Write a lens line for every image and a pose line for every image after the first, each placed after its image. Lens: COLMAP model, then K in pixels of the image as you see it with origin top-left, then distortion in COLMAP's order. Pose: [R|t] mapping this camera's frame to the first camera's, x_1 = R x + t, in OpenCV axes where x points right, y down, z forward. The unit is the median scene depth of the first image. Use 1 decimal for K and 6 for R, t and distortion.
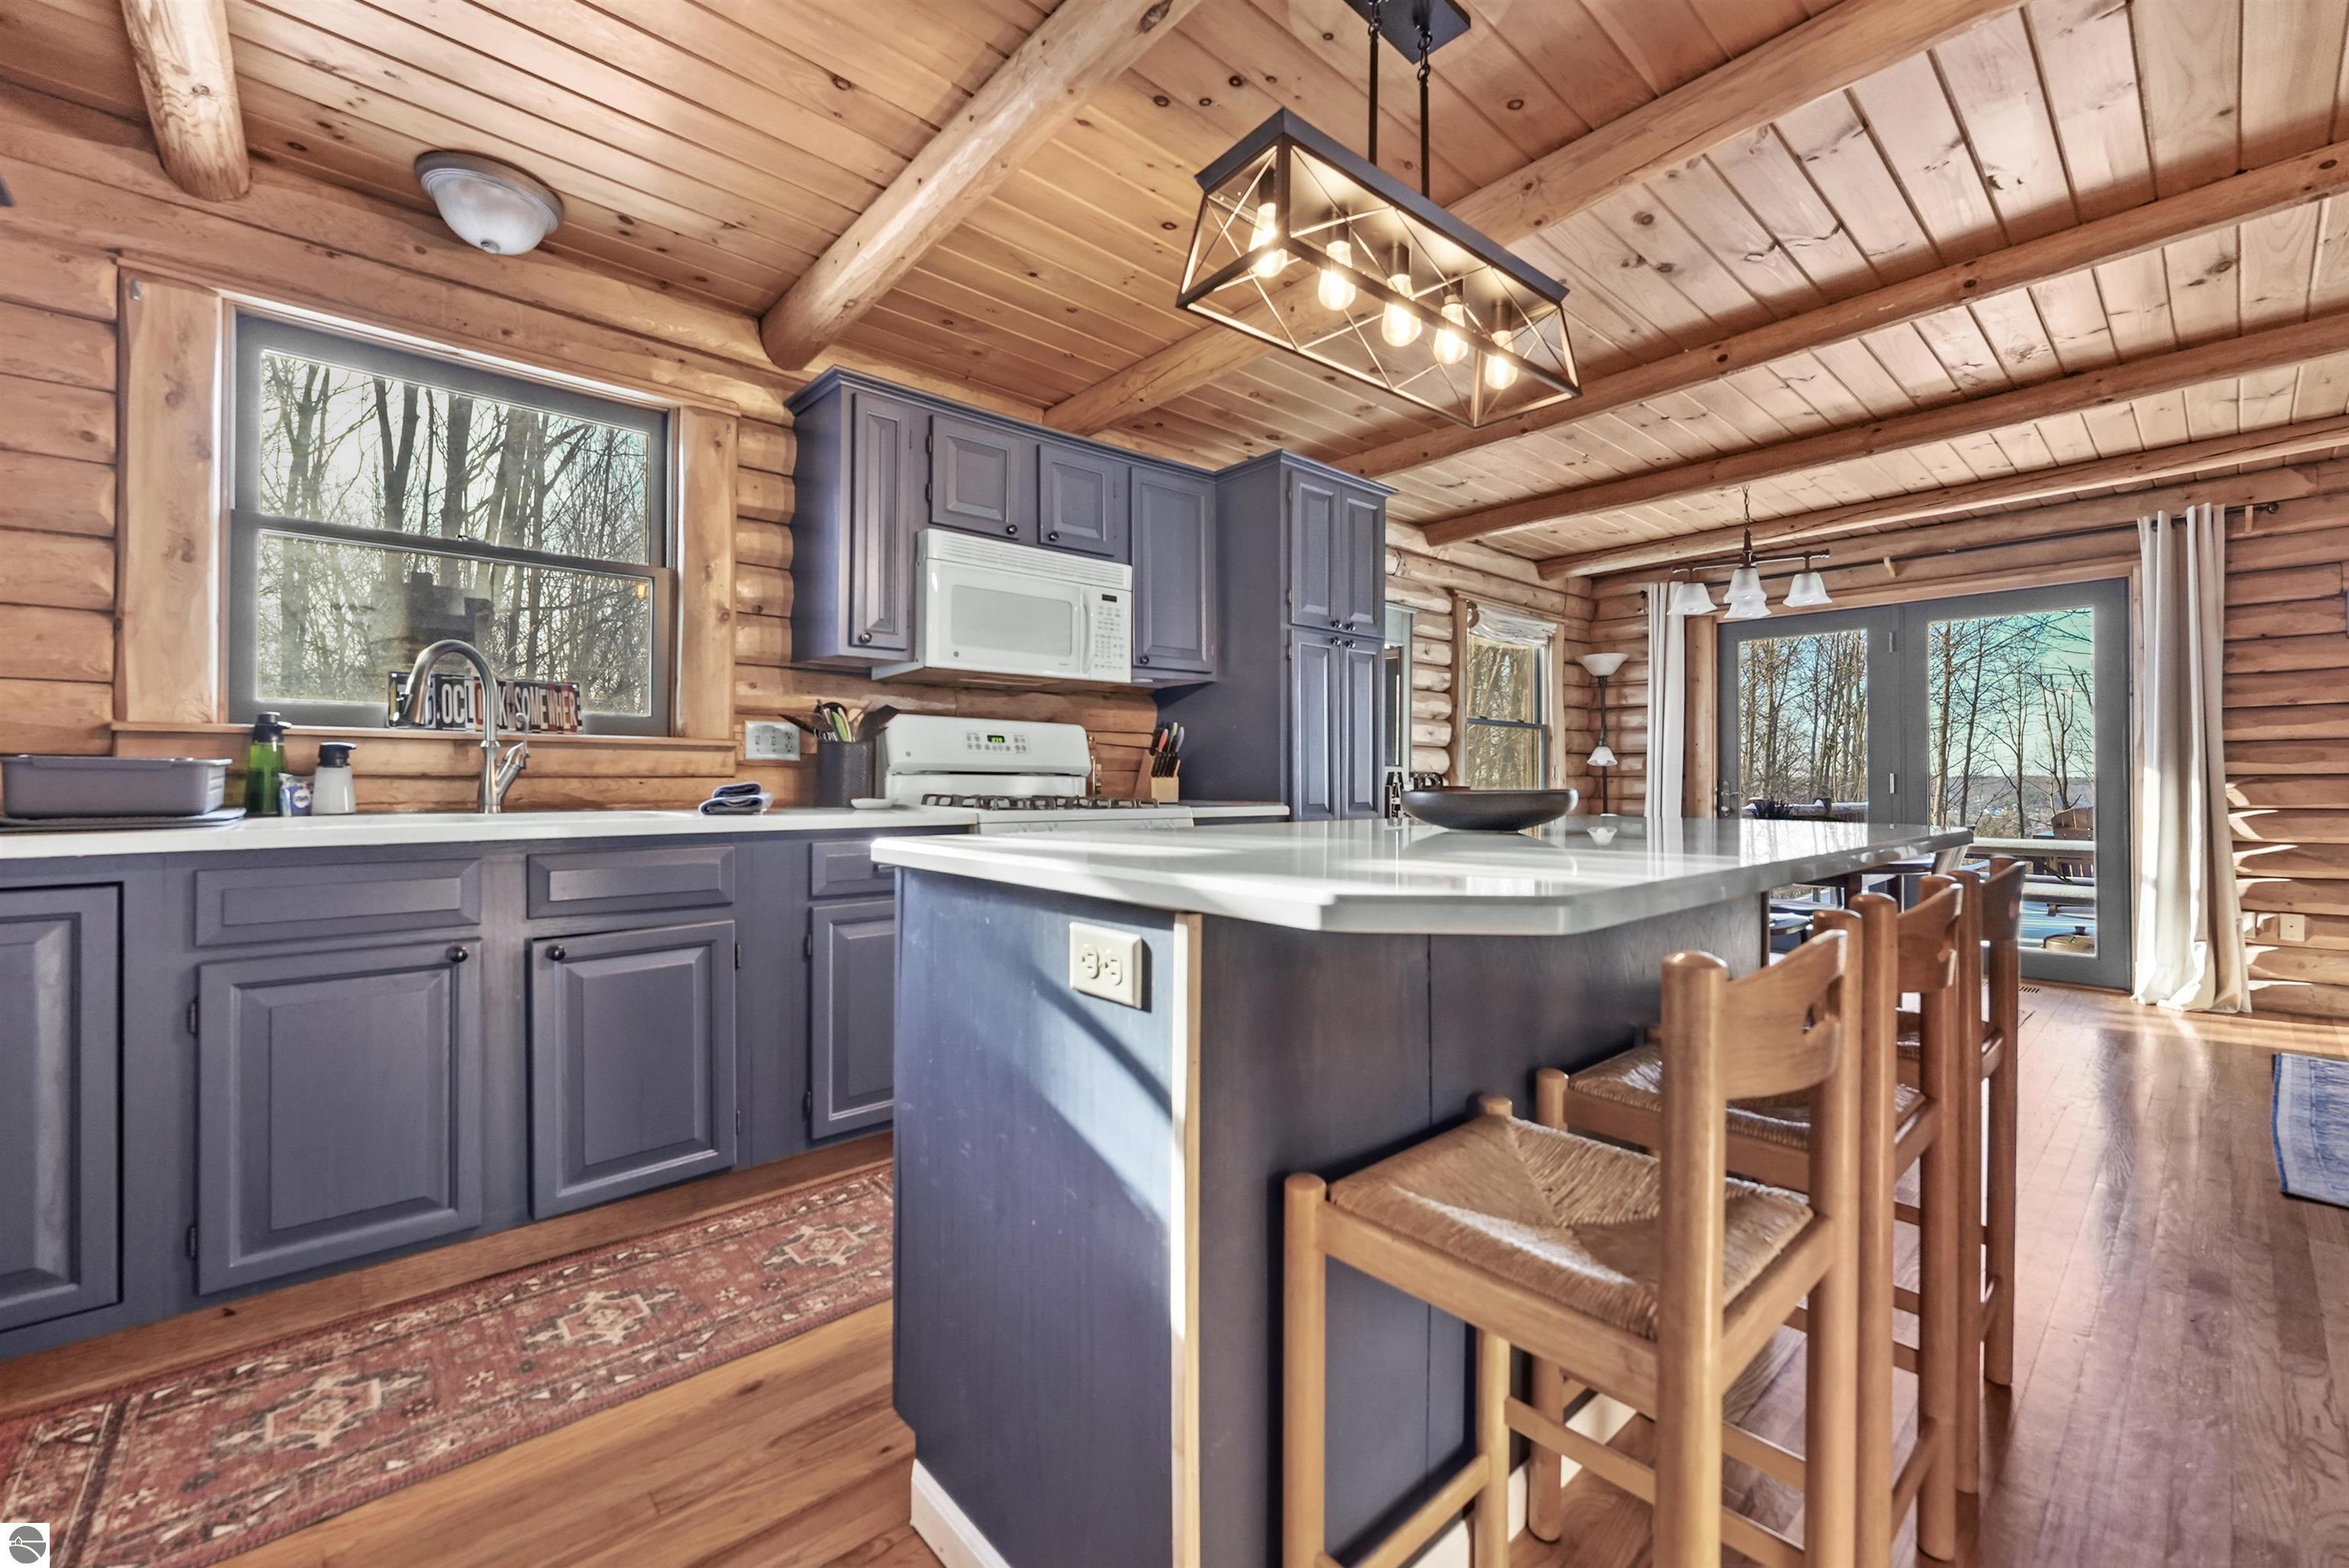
lens RADIAL K [[966.0, 0, 1171.4], [0, 966.0, 774.3], [0, 0, 1]] dist [0.000302, 0.000485]
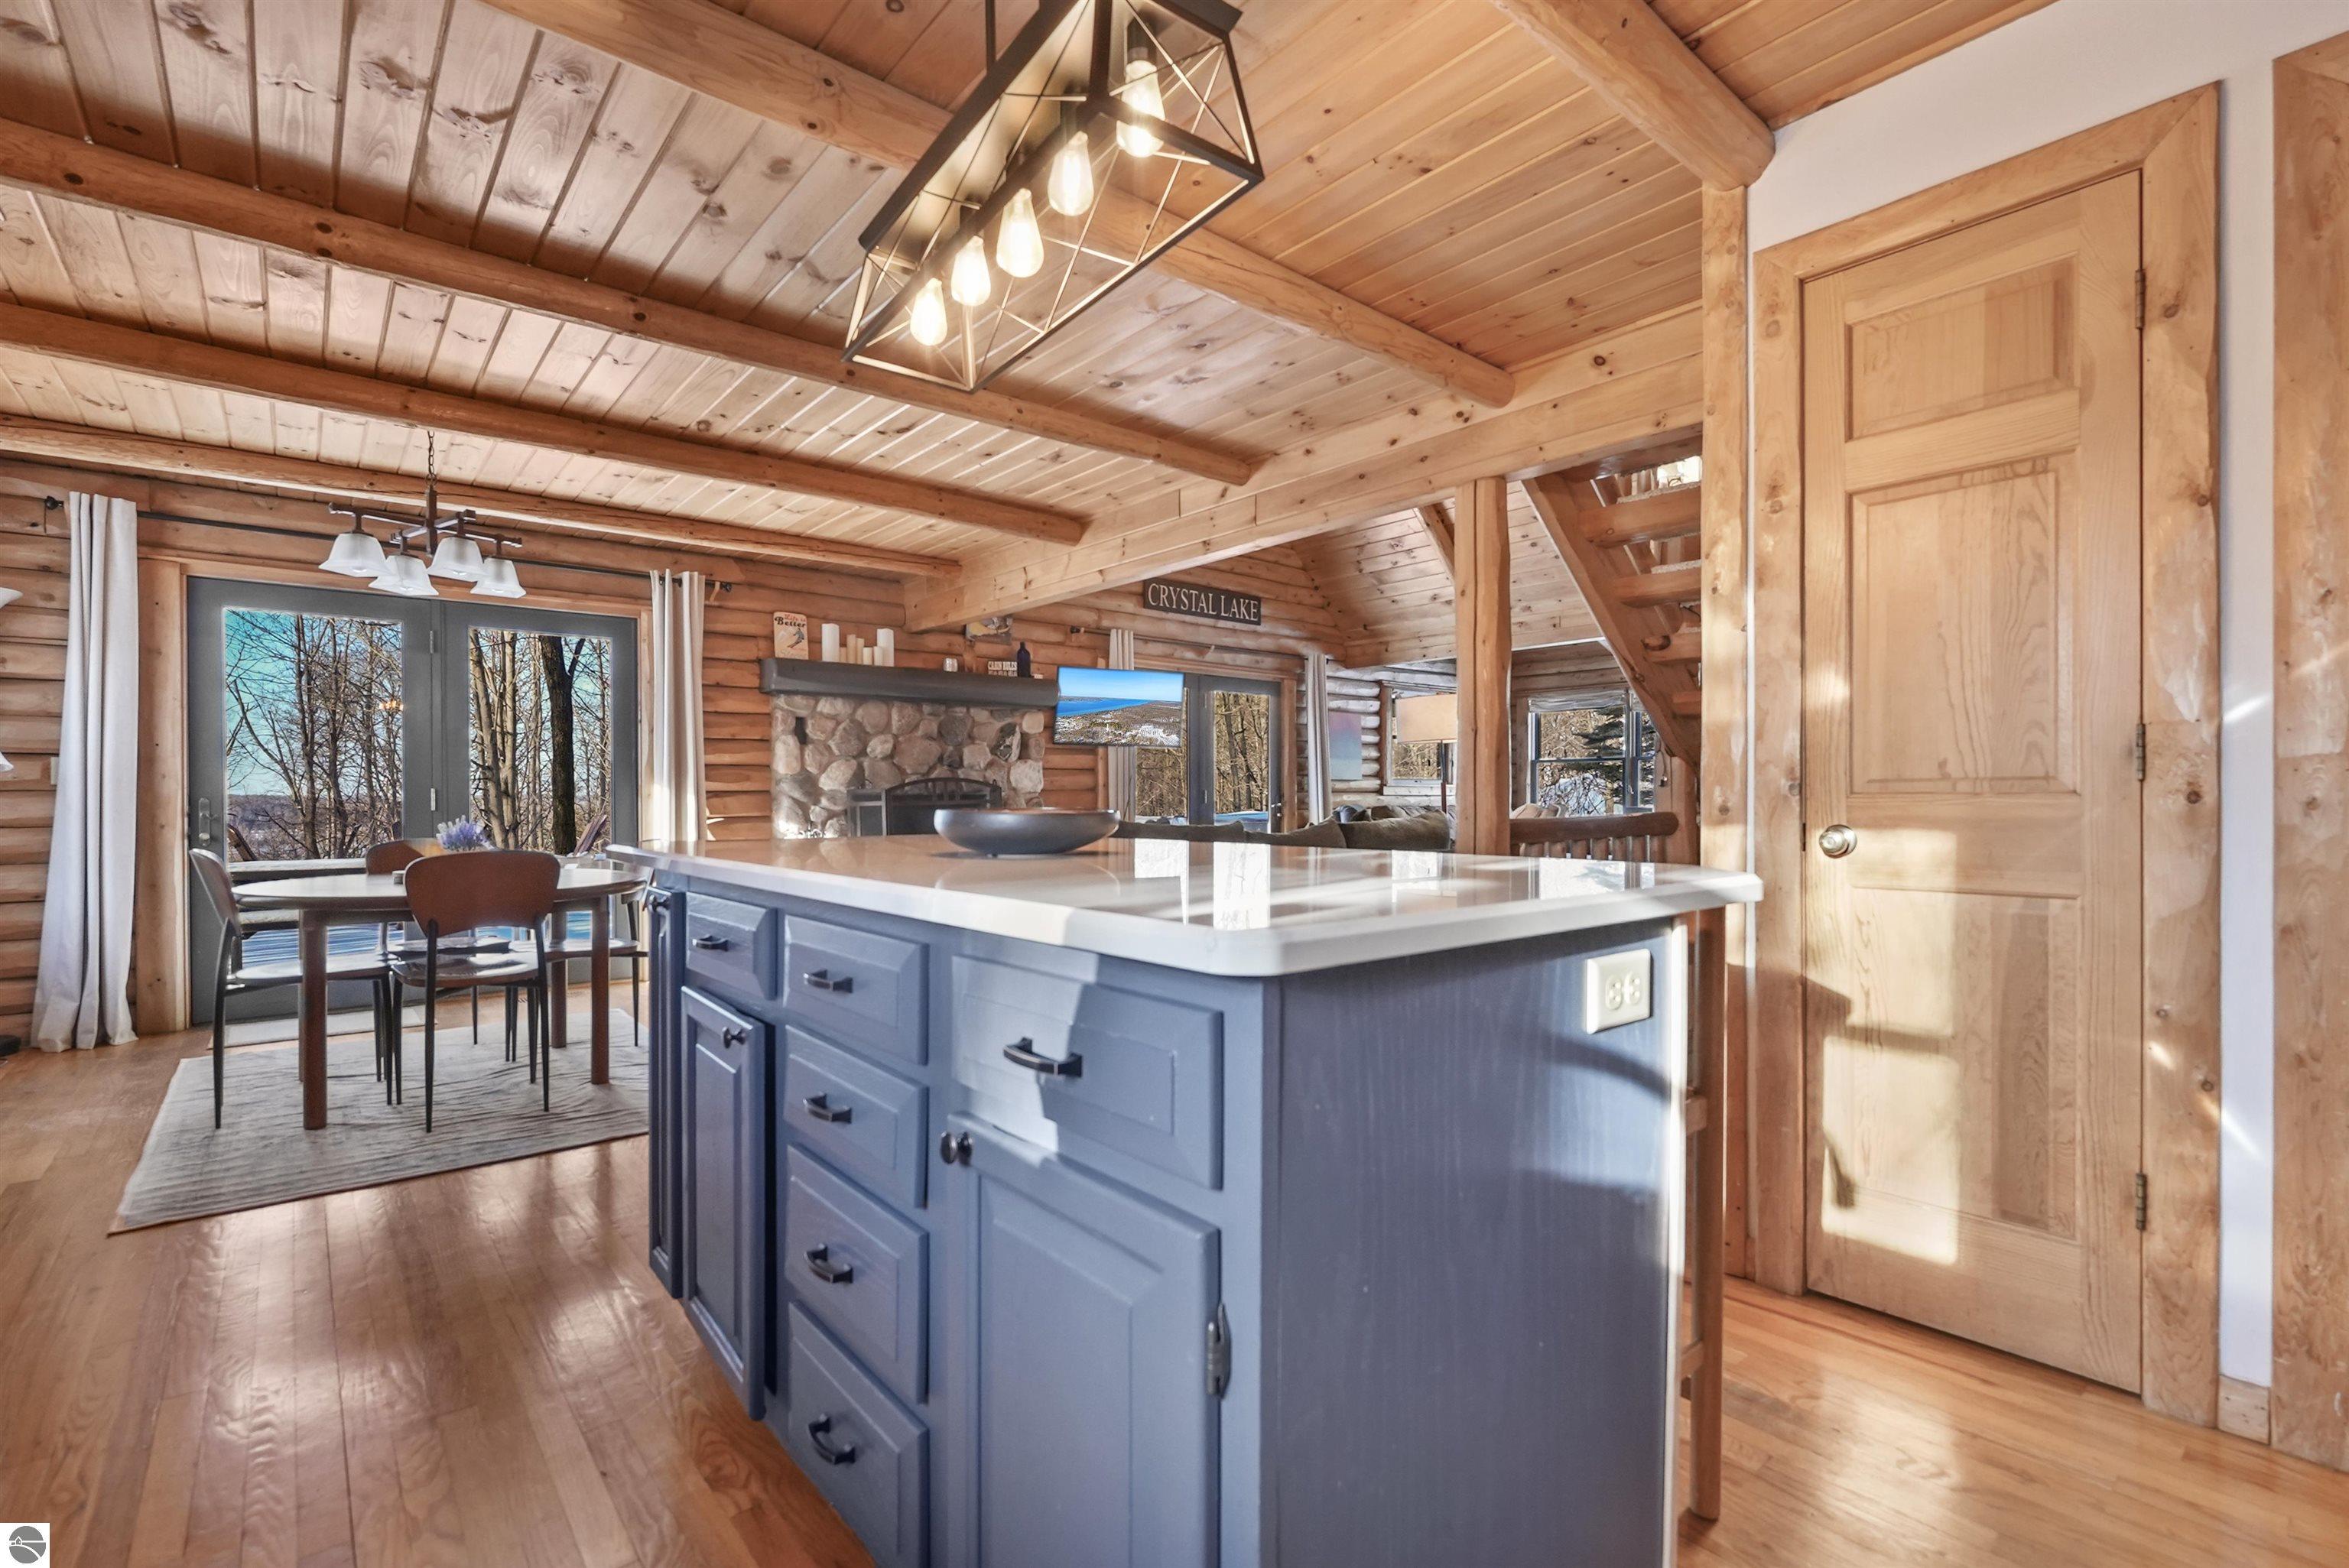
lens RADIAL K [[1054.6, 0, 1204.8], [0, 1054.6, 802.8], [0, 0, 1]] dist [-0.002990, -0.000051]
pose [[0.011605, -0.008873, 0.999893, -0.403665], [-0.006010, 0.999942, 0.008943, -0.001622], [-0.999915, -0.006113, 0.011552, 0.495481]]
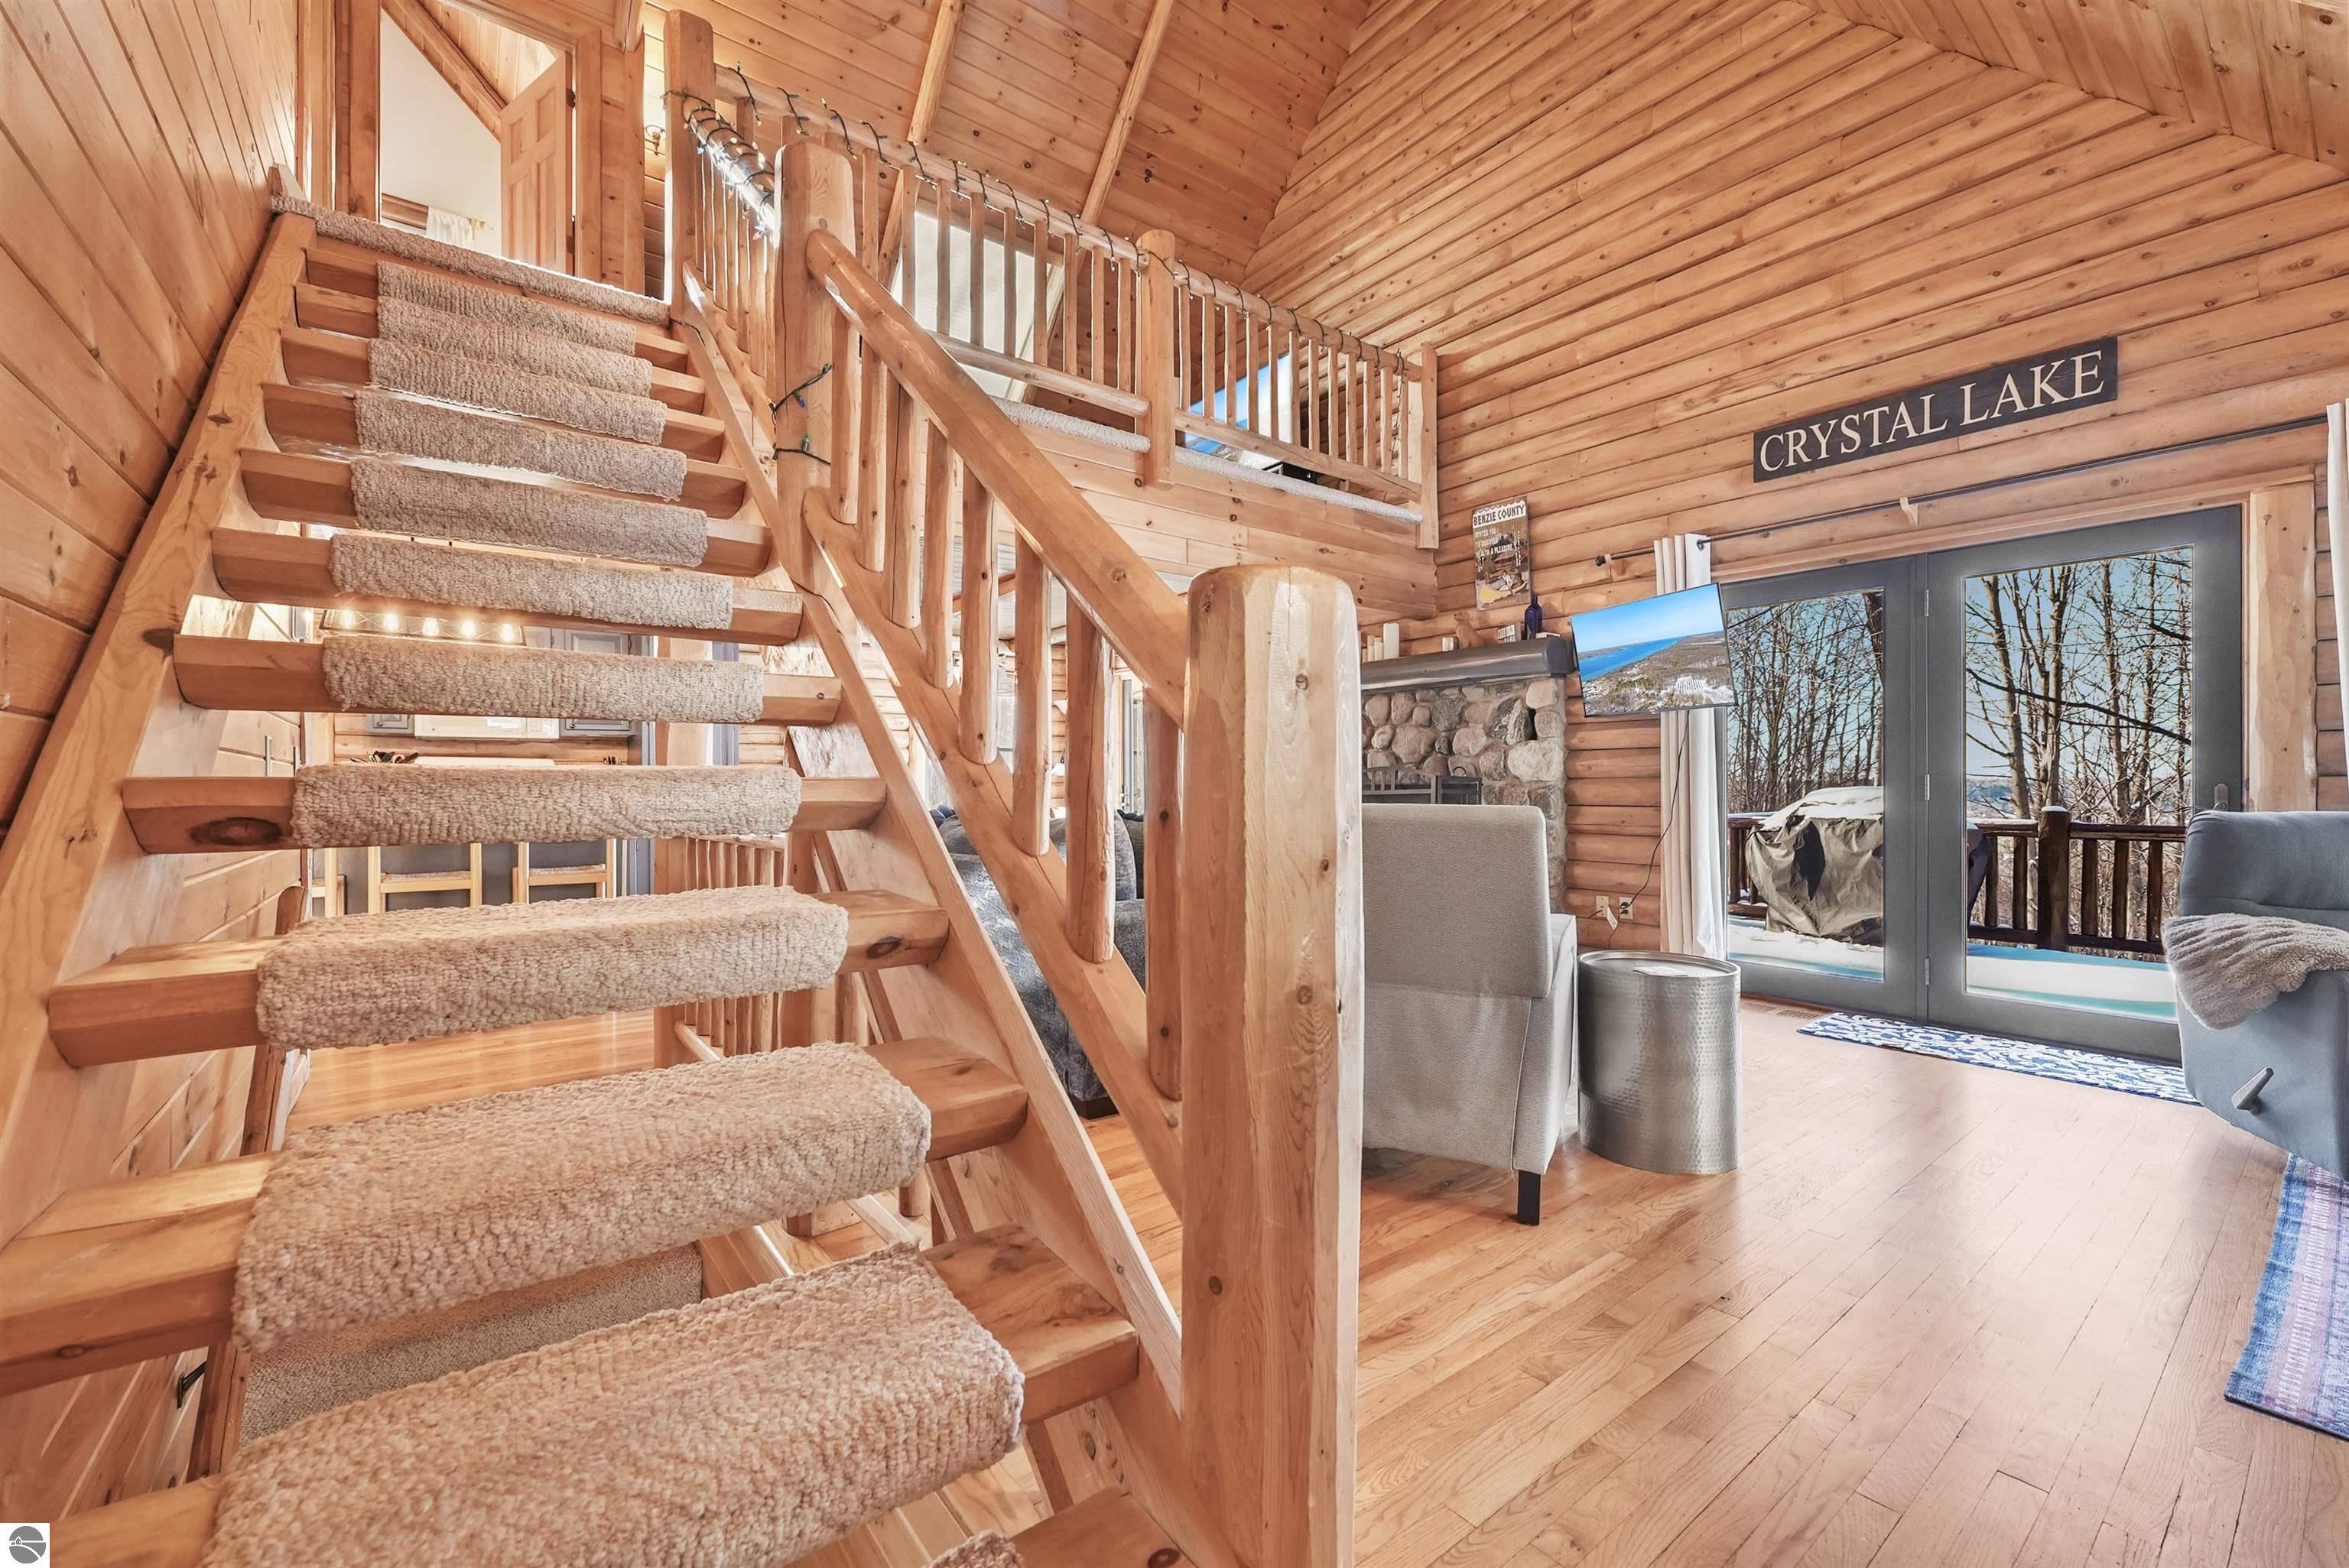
lens RADIAL K [[966.0, 0, 1142.5], [0, 966.0, 793.1], [0, 0, 1]] dist [0.000302, 0.000485]
pose [[0.996902, -0.002953, -0.078596, 1.550713], [0.004039, 0.999899, 0.013662, -0.006001], [0.078548, -0.013938, 0.996813, -1.024158]]
